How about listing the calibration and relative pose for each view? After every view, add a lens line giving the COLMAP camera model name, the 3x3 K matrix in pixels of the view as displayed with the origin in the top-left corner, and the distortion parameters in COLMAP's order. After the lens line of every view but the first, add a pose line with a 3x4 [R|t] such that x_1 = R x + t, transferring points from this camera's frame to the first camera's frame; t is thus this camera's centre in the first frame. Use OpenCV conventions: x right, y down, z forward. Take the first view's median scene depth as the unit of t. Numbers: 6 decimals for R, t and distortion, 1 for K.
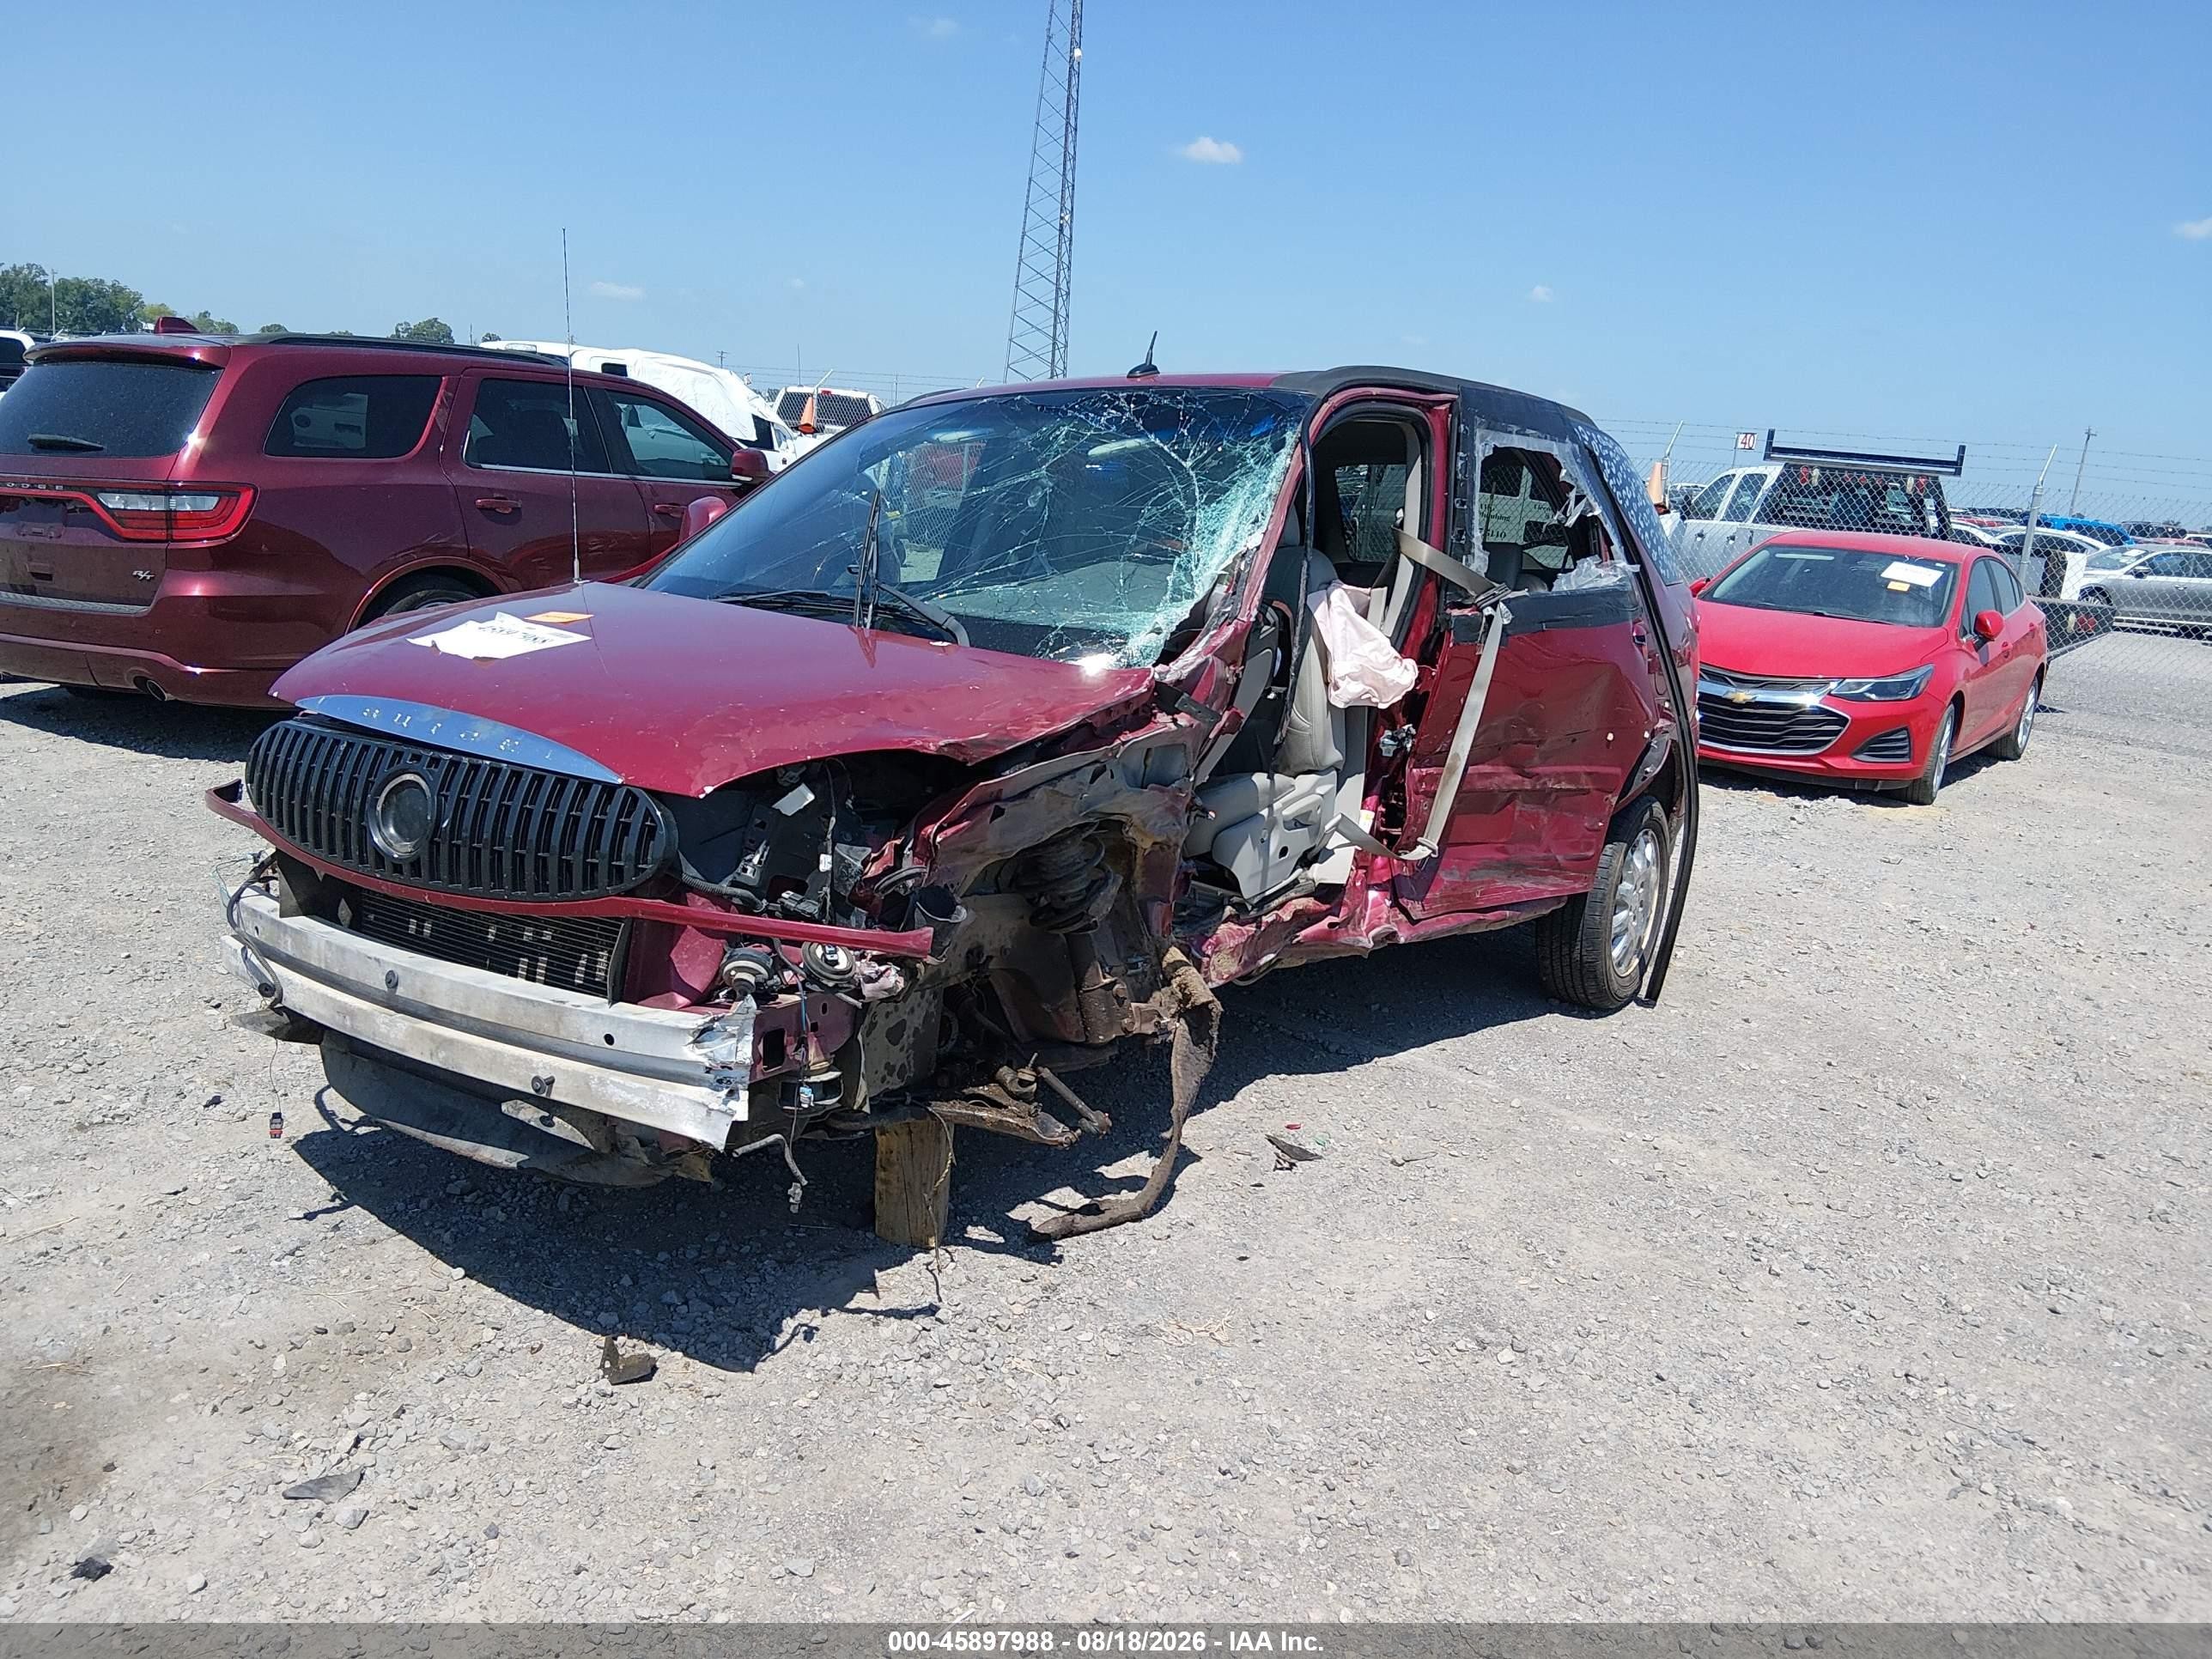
lens RADIAL K [[1659.6, 0, 1093.1], [0, 1659.6, 831.2], [0, 0, 1]] dist [0.144889, -0.248152]
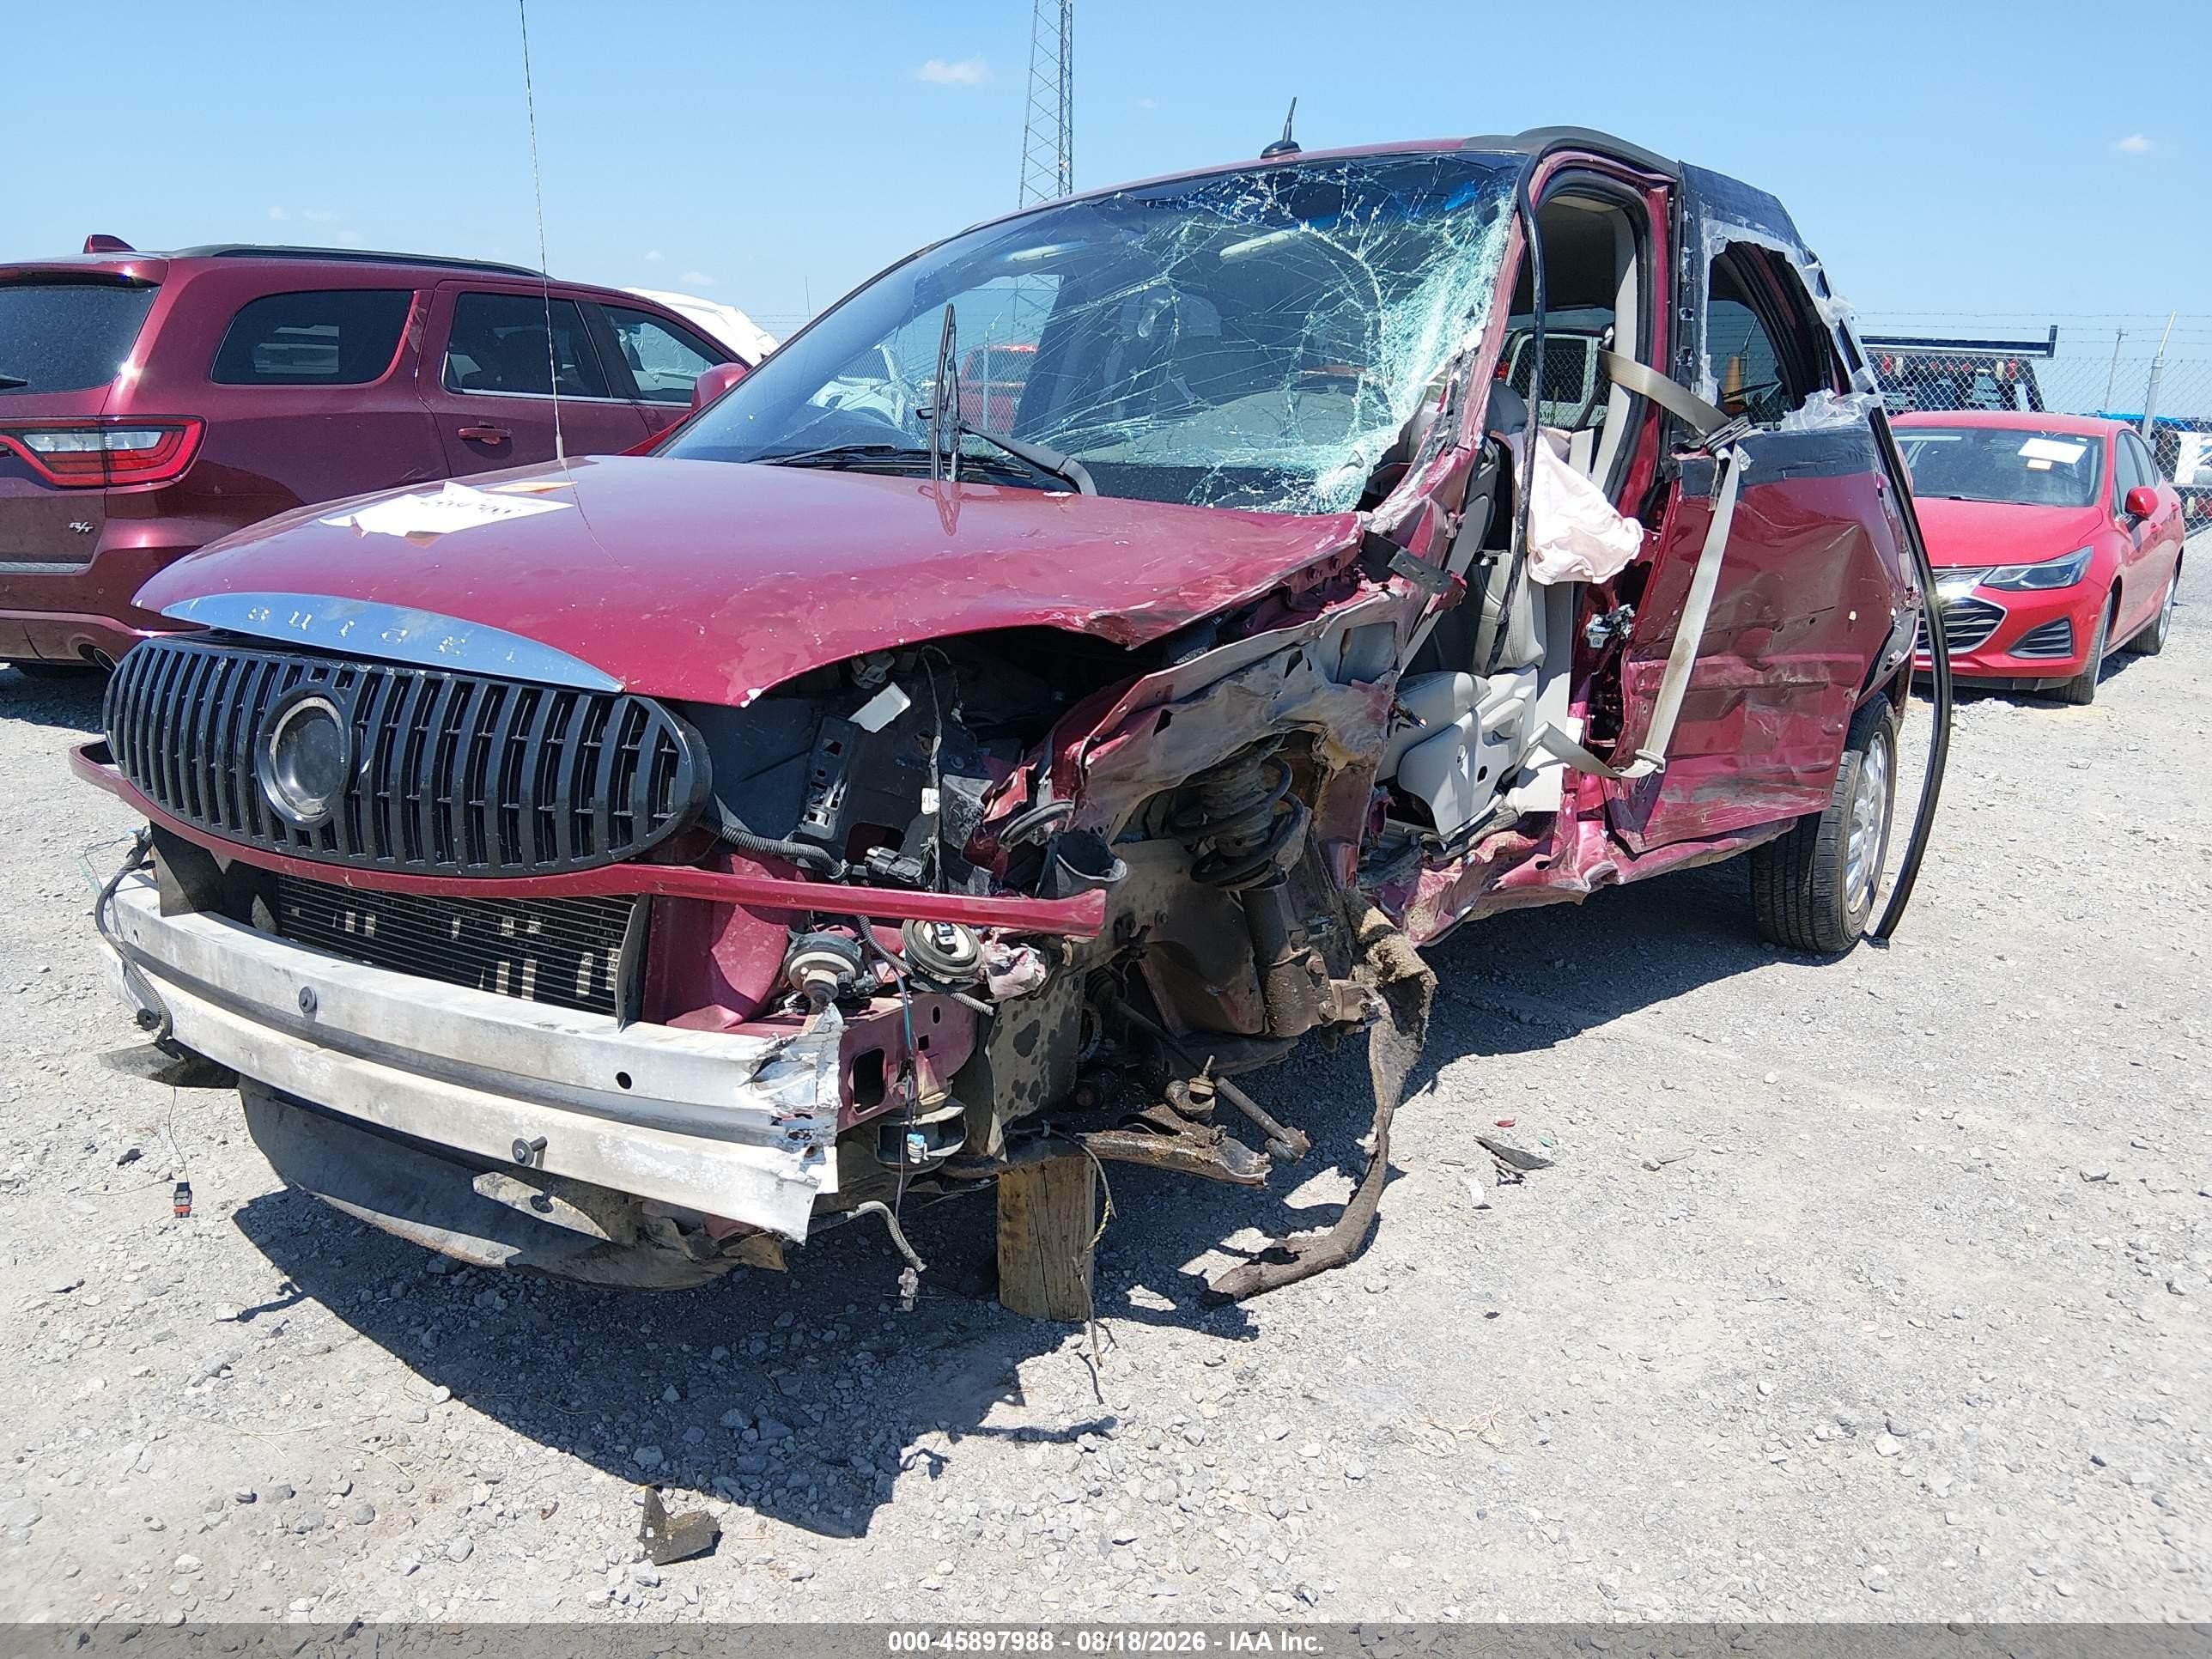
lens RADIAL K [[1659.6, 0, 1093.1], [0, 1659.6, 831.2], [0, 0, 1]] dist [0.144889, -0.248152]
pose [[0.998810, -0.046035, -0.016118, -0.070377], [0.046428, 0.998611, 0.024920, 0.014500], [0.014948, -0.025639, 0.999560, 0.273524]]
